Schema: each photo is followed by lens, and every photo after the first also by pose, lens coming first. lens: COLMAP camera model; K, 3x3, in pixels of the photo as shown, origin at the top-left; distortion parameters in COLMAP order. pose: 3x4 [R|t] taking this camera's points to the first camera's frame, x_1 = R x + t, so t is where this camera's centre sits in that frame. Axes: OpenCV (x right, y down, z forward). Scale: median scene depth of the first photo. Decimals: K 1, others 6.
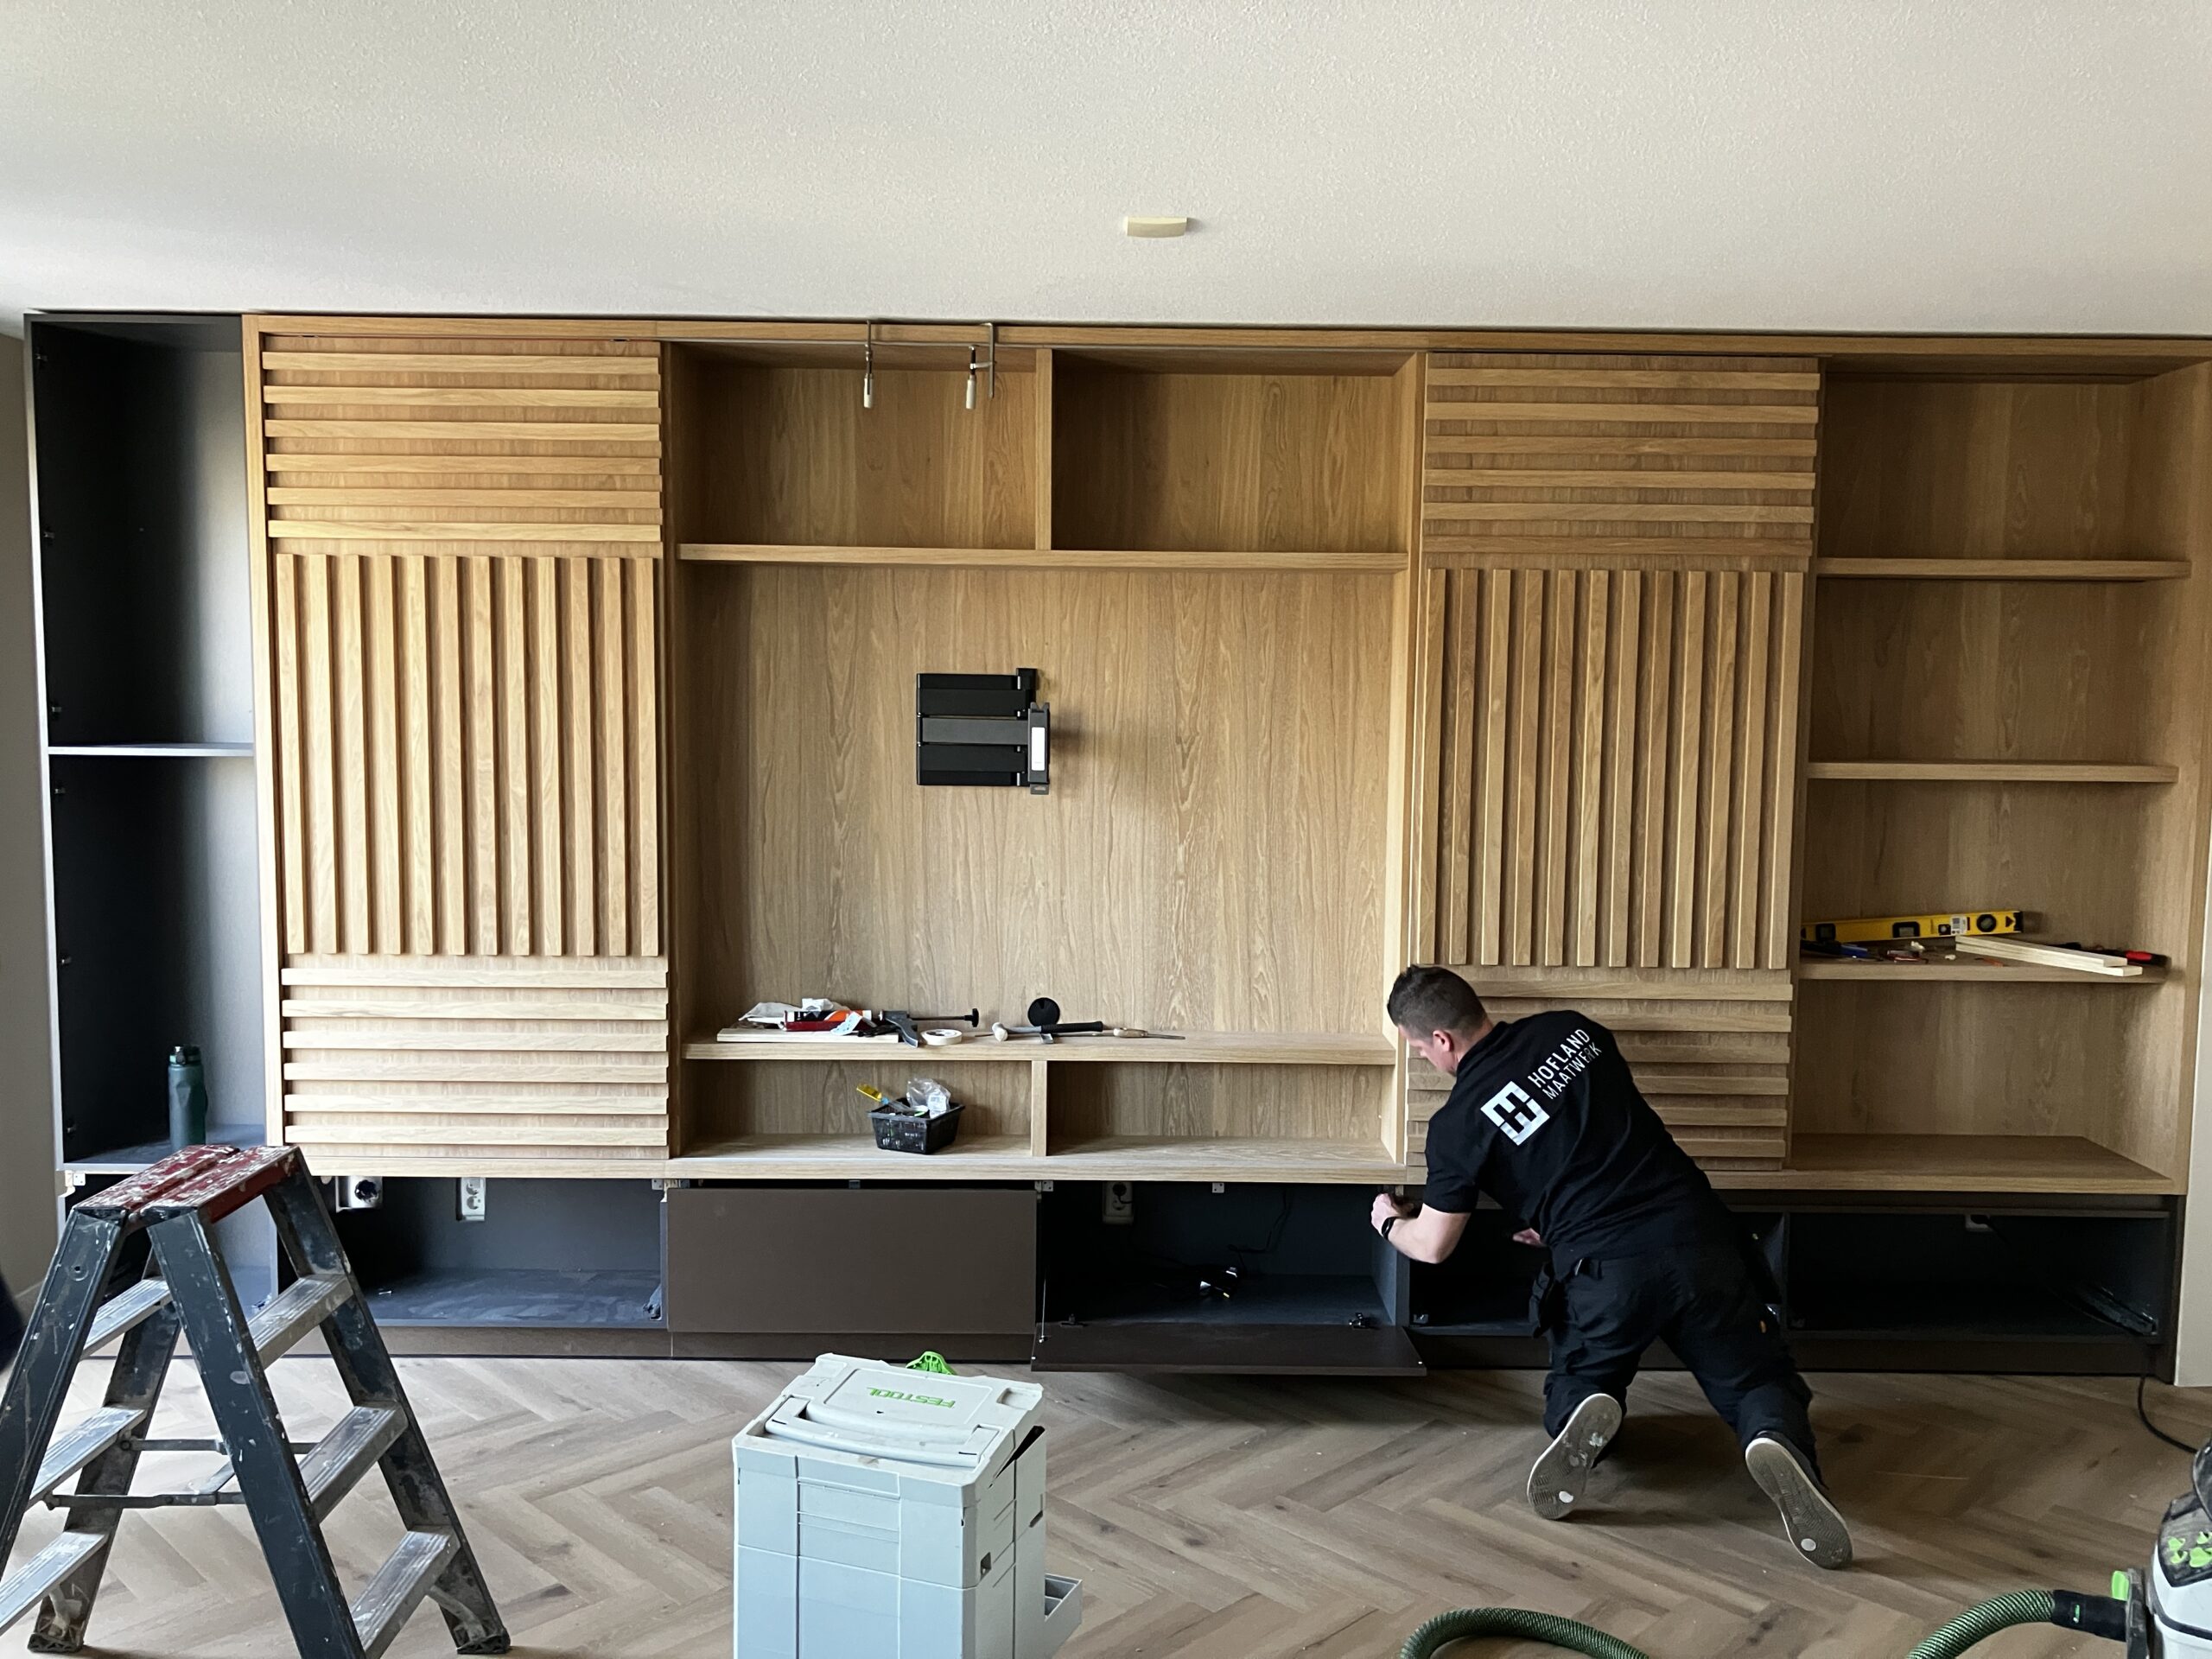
lens RADIAL K [[1768.1, 0, 1123.9], [0, 1768.1, 827.1], [0, 0, 1]] dist [-0.008348, 0.014229]
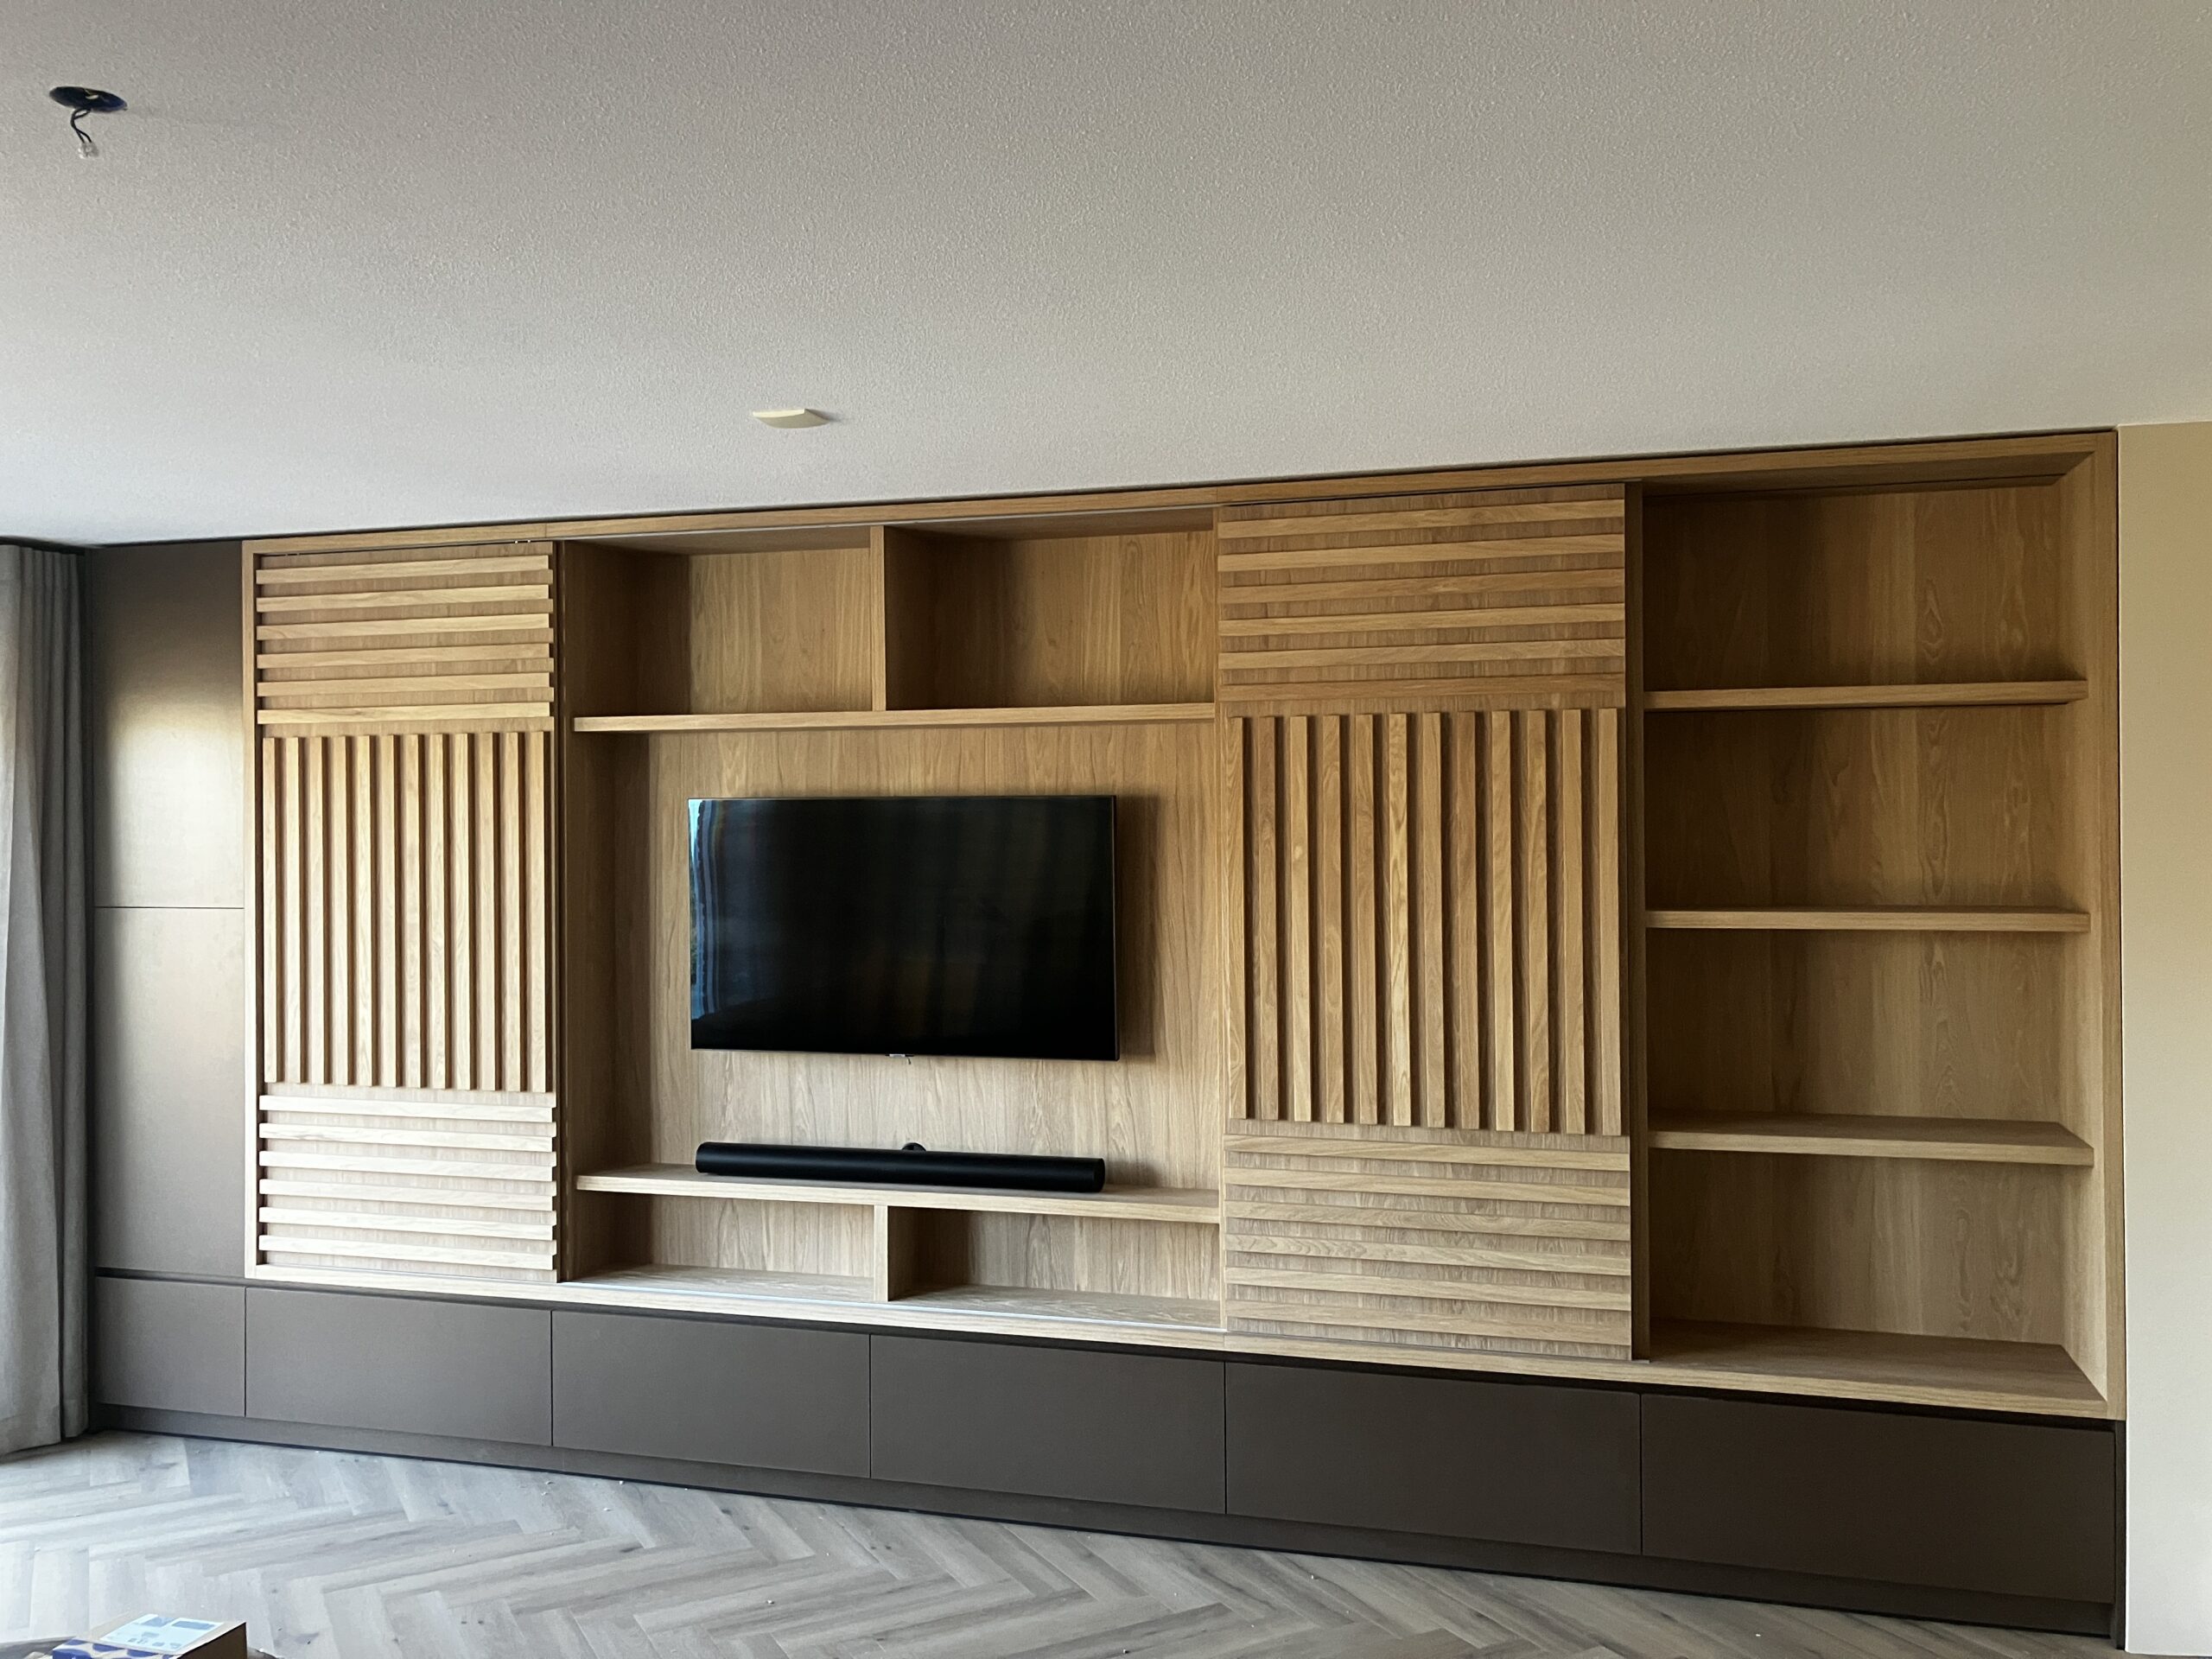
lens RADIAL K [[1768.1, 0, 1035.9], [0, 1768.1, 788.4], [0, 0, 1]] dist [-0.008348, 0.014229]
pose [[0.962570, -0.022870, -0.270065, 0.333115], [-0.006120, 0.994345, -0.106018, 0.000224], [0.270963, 0.103703, 0.956987, 0.018569]]
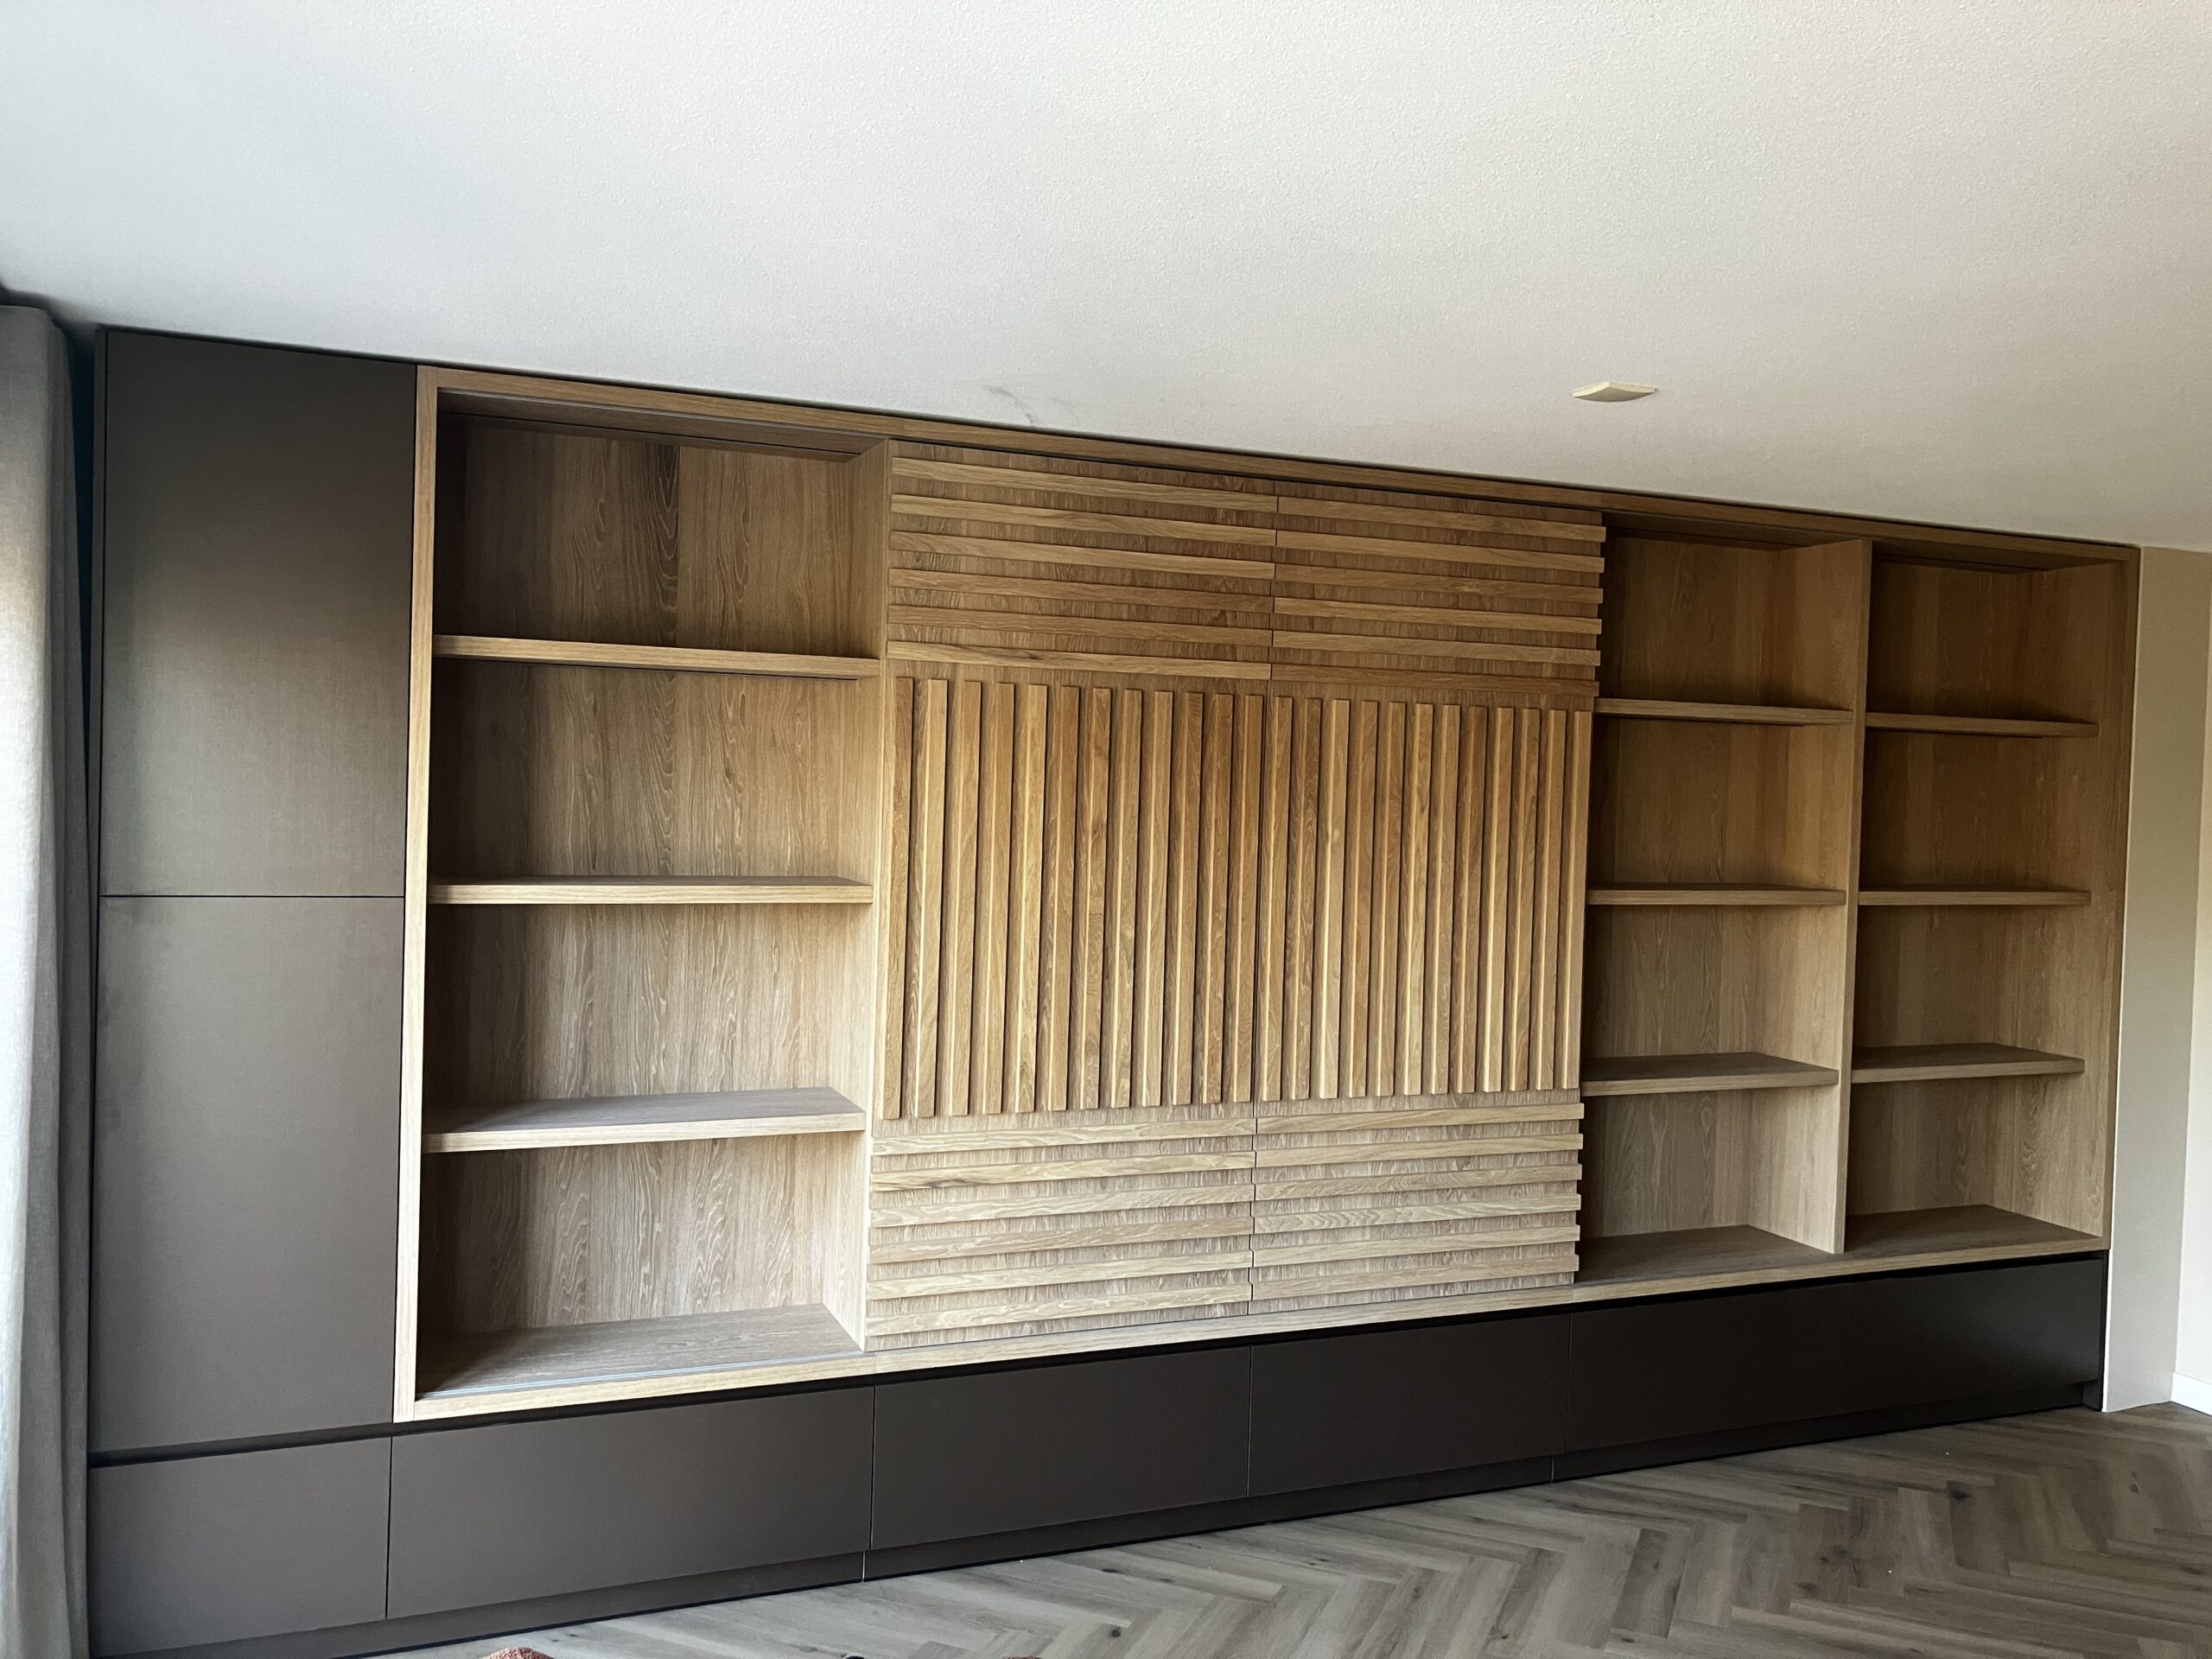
lens RADIAL K [[2013.7, 0, 1173.9], [0, 2013.7, 827.8], [0, 0, 1]] dist [0.016742, -0.008748]
pose [[0.904954, 0.003894, 0.425492, -0.352505], [0.023474, 0.997978, -0.059060, -0.008246], [-0.424862, 0.063434, 0.903033, 0.014702]]
